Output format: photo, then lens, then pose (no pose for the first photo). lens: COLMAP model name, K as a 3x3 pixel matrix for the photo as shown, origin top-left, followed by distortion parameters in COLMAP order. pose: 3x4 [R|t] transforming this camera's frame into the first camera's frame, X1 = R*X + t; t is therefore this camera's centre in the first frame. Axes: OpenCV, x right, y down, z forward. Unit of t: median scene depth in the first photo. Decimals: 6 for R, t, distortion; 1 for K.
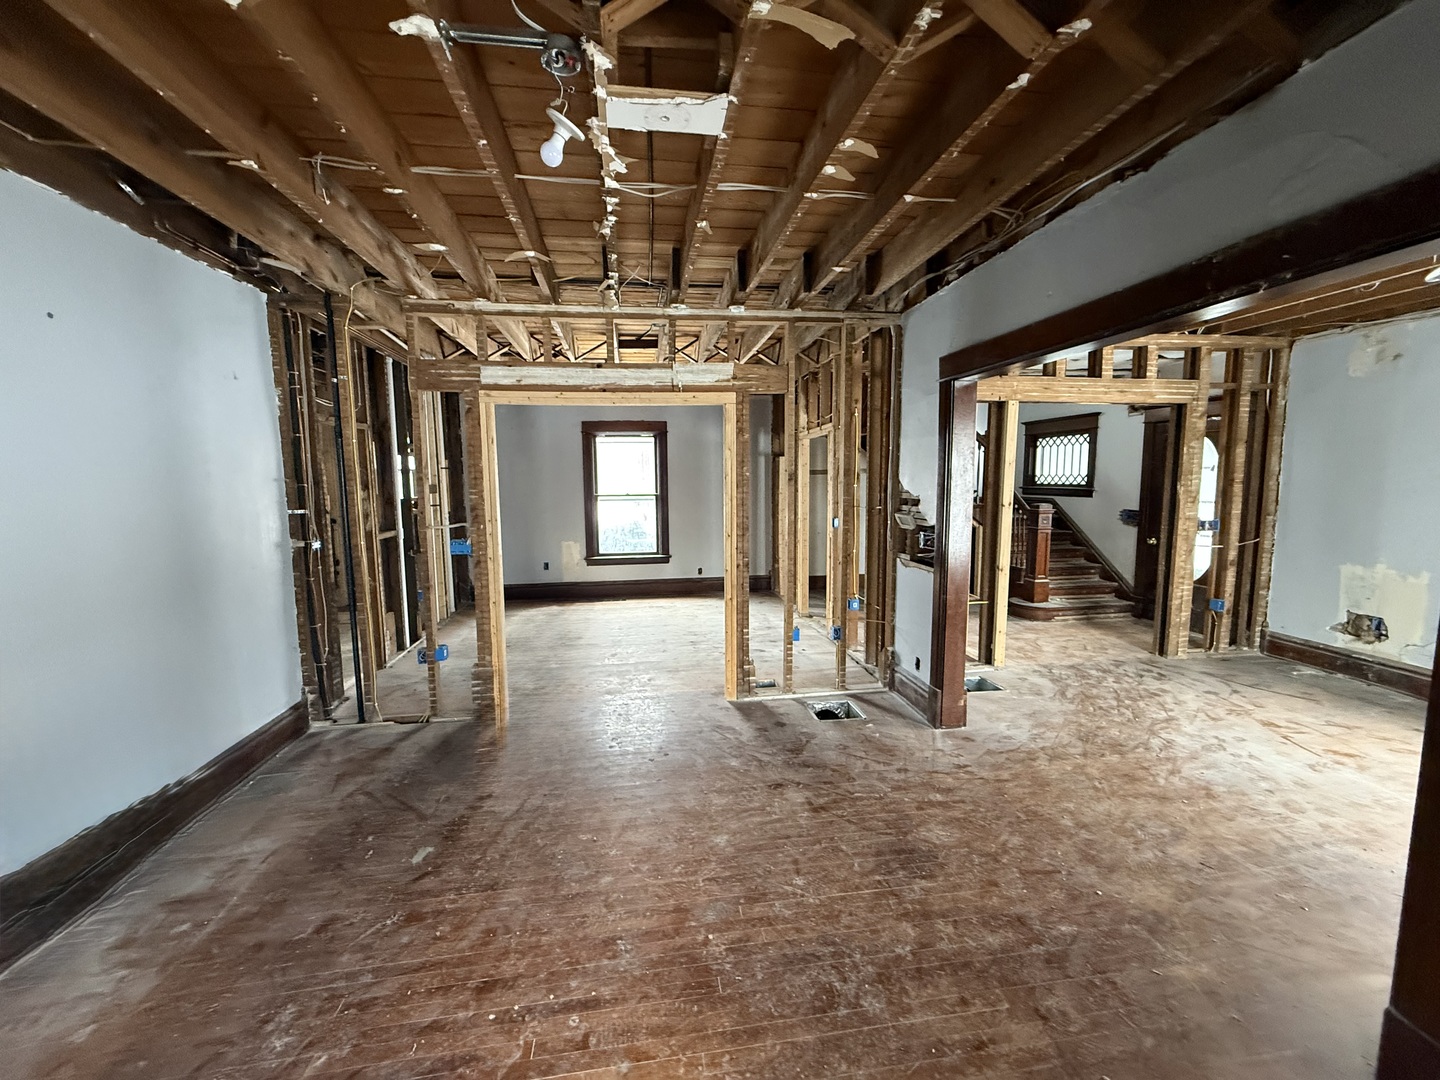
lens RADIAL K [[571.0, 0, 715.4], [0, 571.0, 540.1], [0, 0, 1]] dist [0.000820, -0.000207]
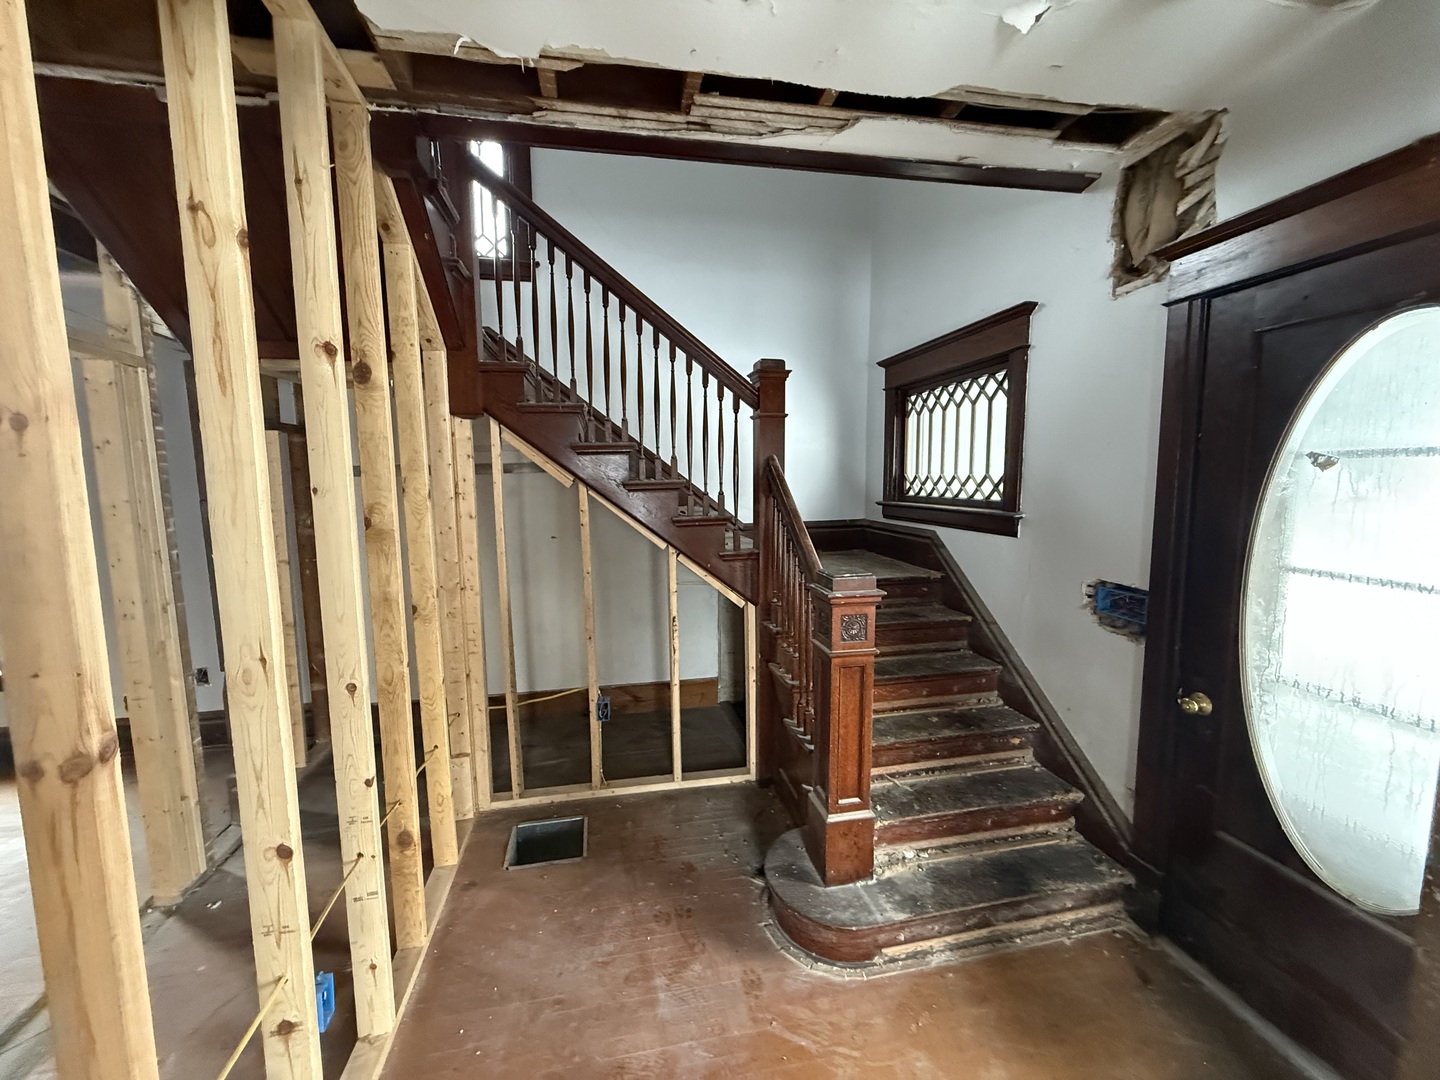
lens RADIAL K [[568.0, 0, 715.5], [0, 568.0, 540.2], [0, 0, 1]] dist [0.000310, 0.000033]
pose [[0.998864, -0.005374, 0.047343, 0.647642], [0.005270, 0.999983, 0.002311, -0.108286], [-0.047355, -0.002059, 0.998876, 0.926139]]
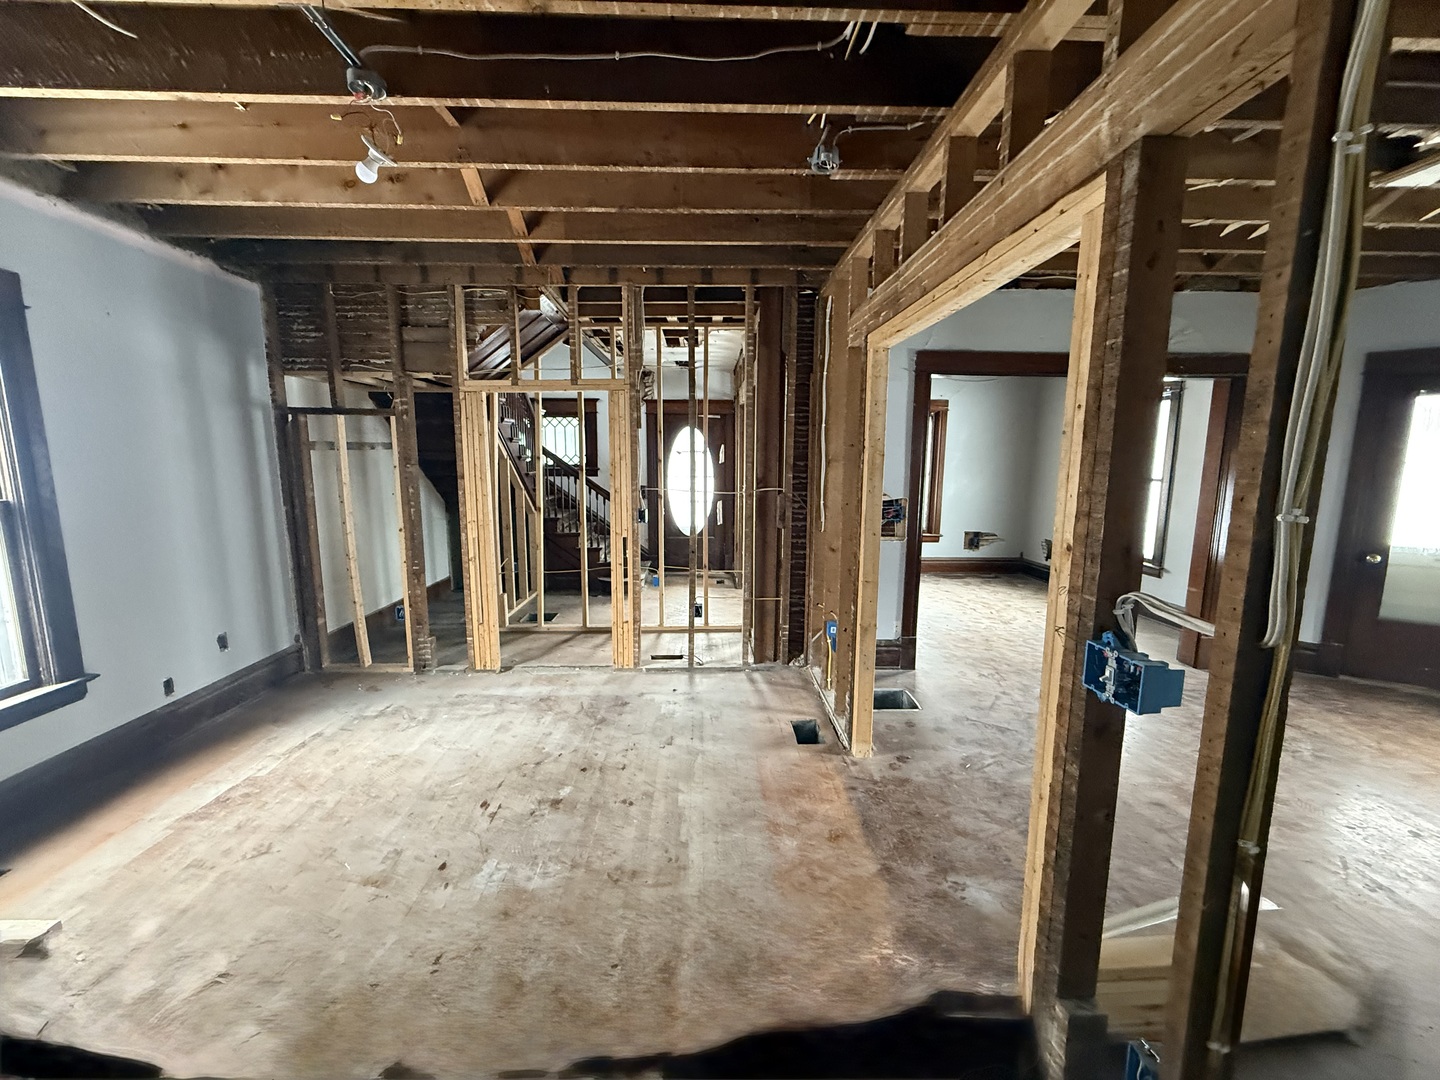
lens RADIAL K [[571.0, 0, 715.4], [0, 571.0, 540.1], [0, 0, 1]] dist [0.000820, -0.000207]
pose [[0.117410, -0.135038, 0.983860, -0.601784], [0.104311, 0.986908, 0.123008, -0.093731], [-0.987590, 0.088185, 0.129959, 0.935342]]
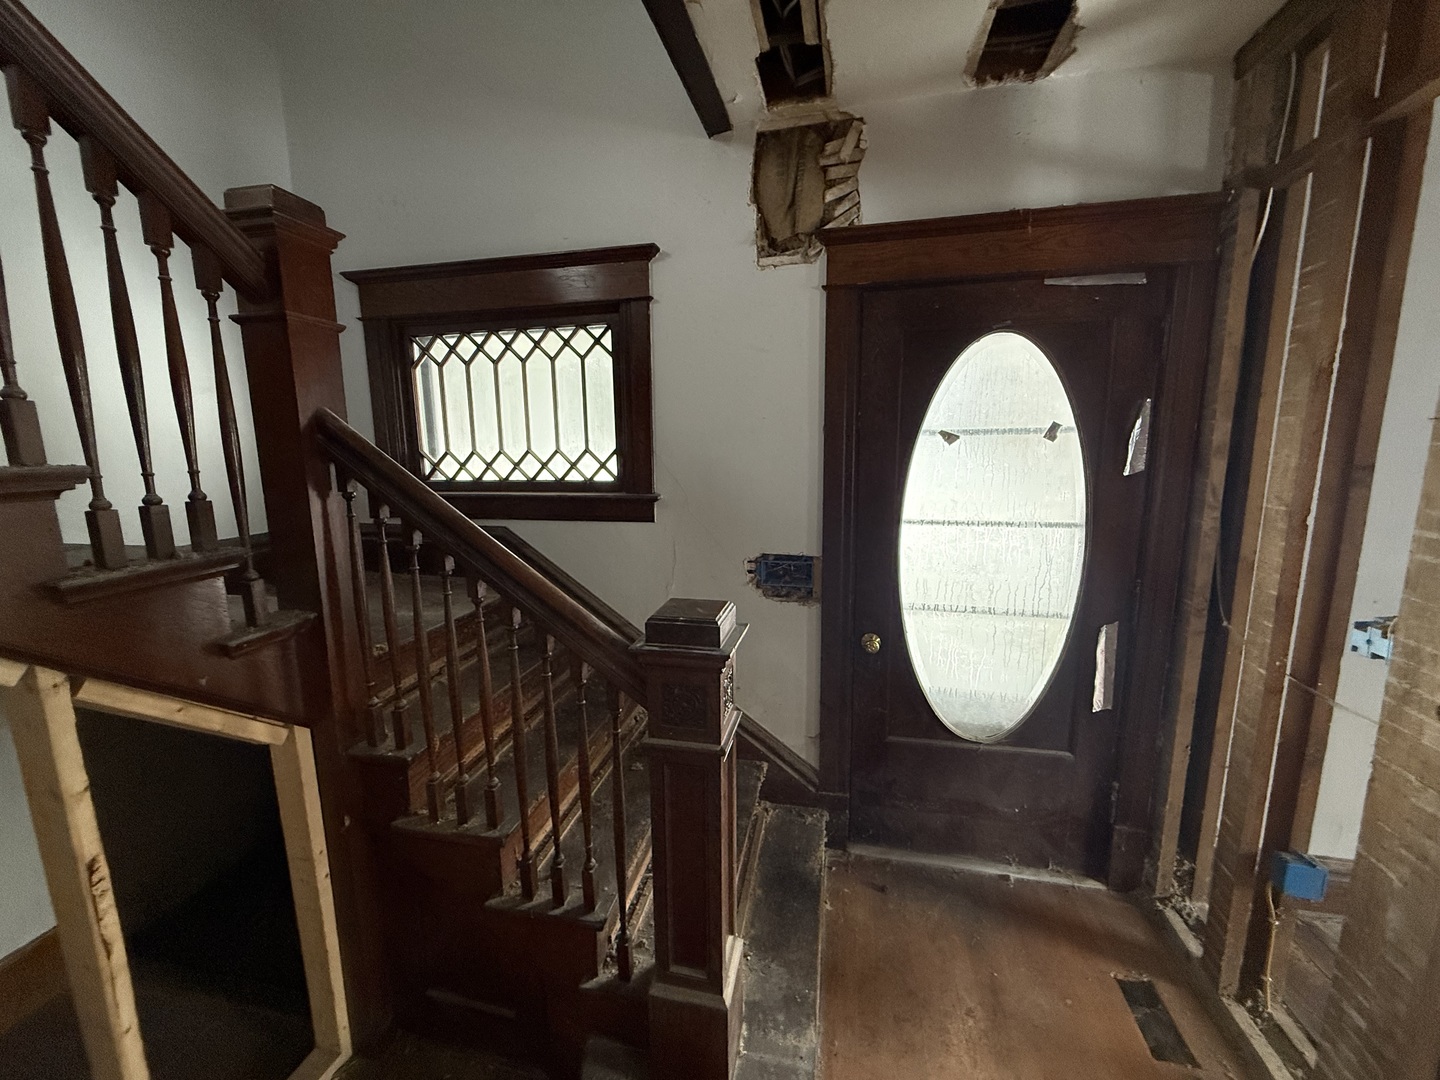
lens RADIAL K [[568.0, 0, 715.5], [0, 568.0, 540.2], [0, 0, 1]] dist [0.000310, 0.000033]
pose [[0.364947, -0.142151, 0.920113, 0.541004], [0.110620, 0.987895, 0.108747, -0.139037], [-0.924434, 0.062095, 0.376254, 1.228781]]
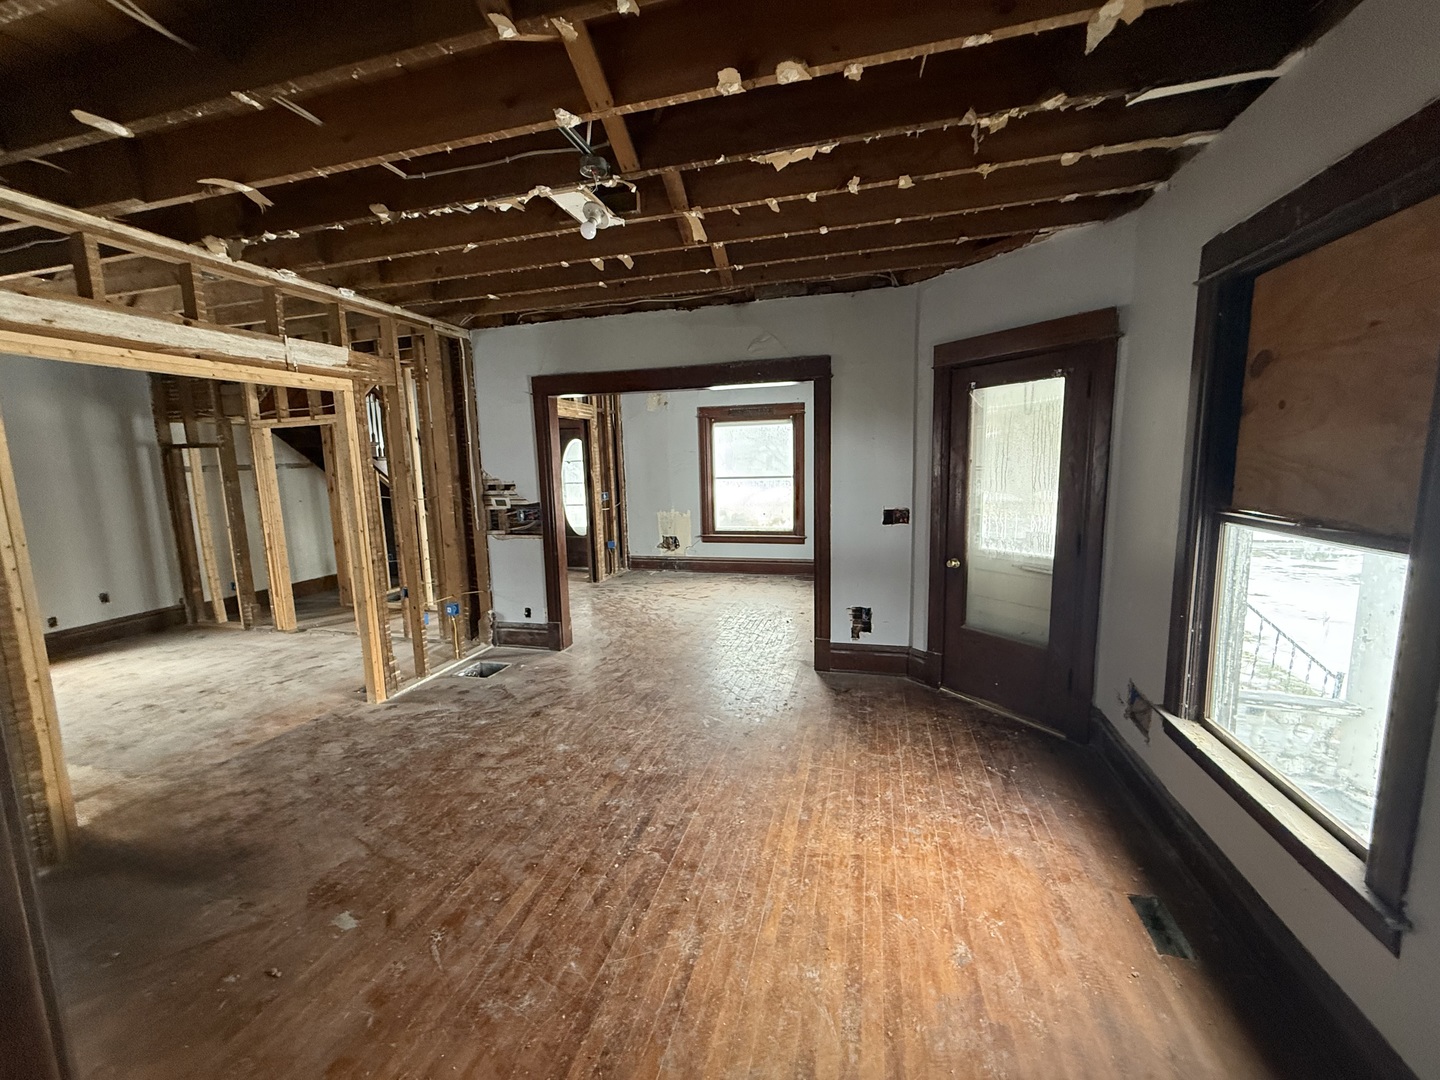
lens RADIAL K [[571.0, 0, 715.4], [0, 571.0, 540.1], [0, 0, 1]] dist [0.000820, -0.000207]
pose [[0.398518, -0.127092, 0.908312, -0.508616], [0.122323, 0.988870, 0.084695, -0.001095], [-0.908966, 0.077355, 0.409629, 0.066187]]
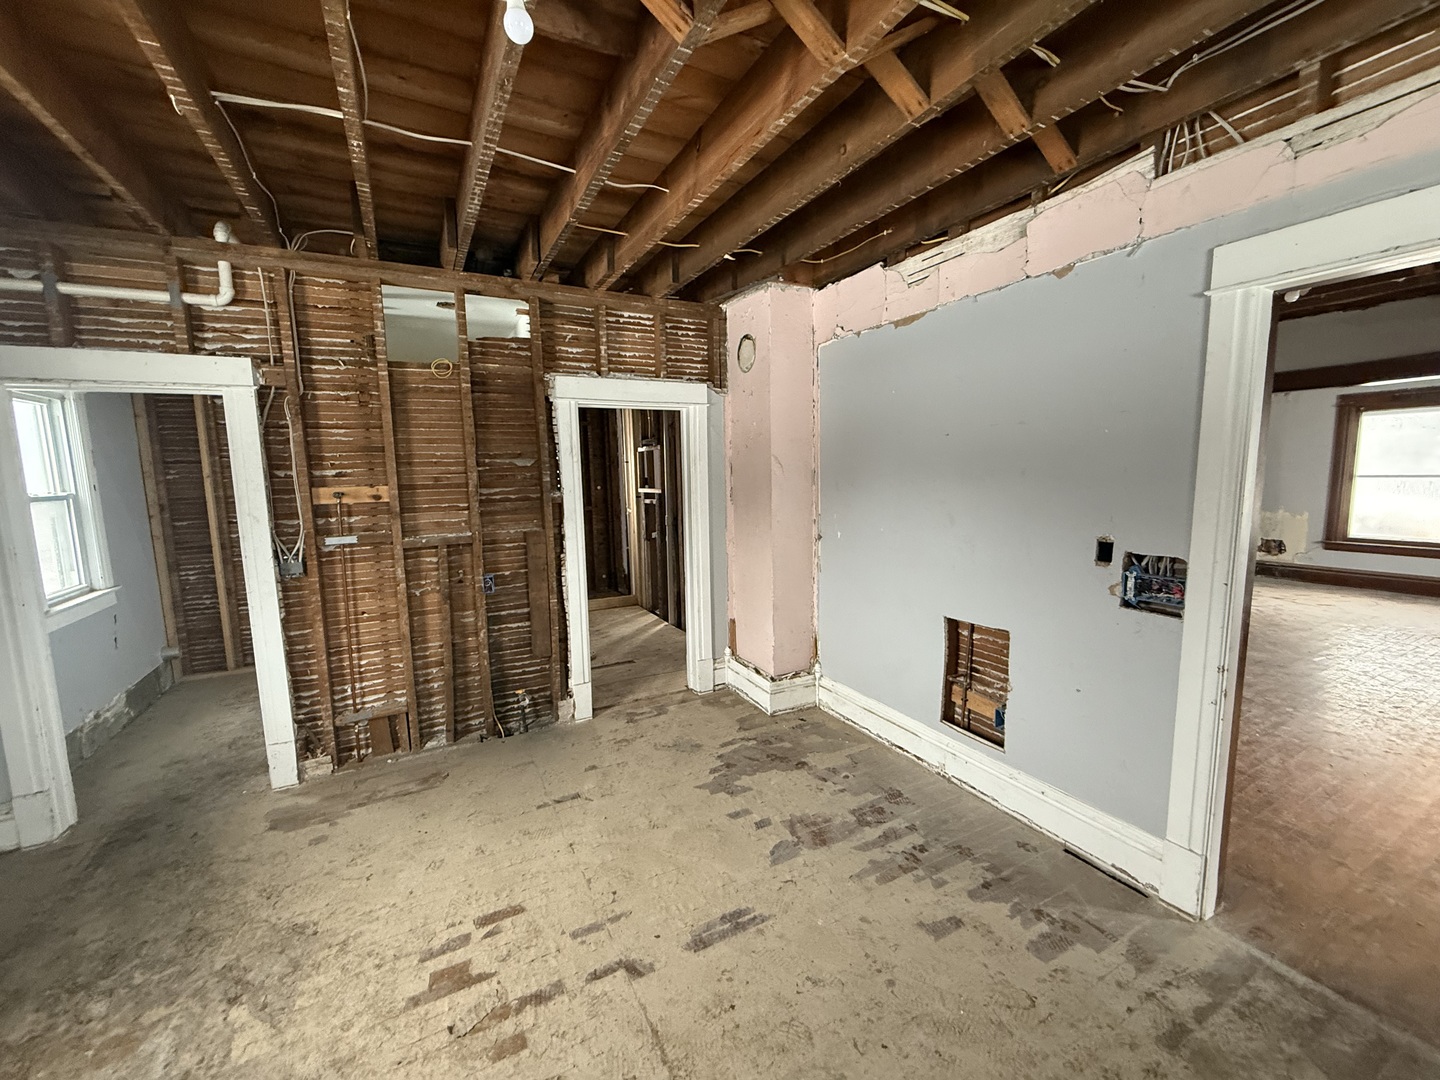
lens RADIAL K [[571.0, 0, 715.4], [0, 571.0, 540.1], [0, 0, 1]] dist [0.000820, -0.000207]
pose [[0.940575, -0.054757, 0.335142, -0.979193], [0.054650, 0.998458, 0.009758, 0.020269], [-0.335159, 0.009137, 0.942117, -0.075877]]
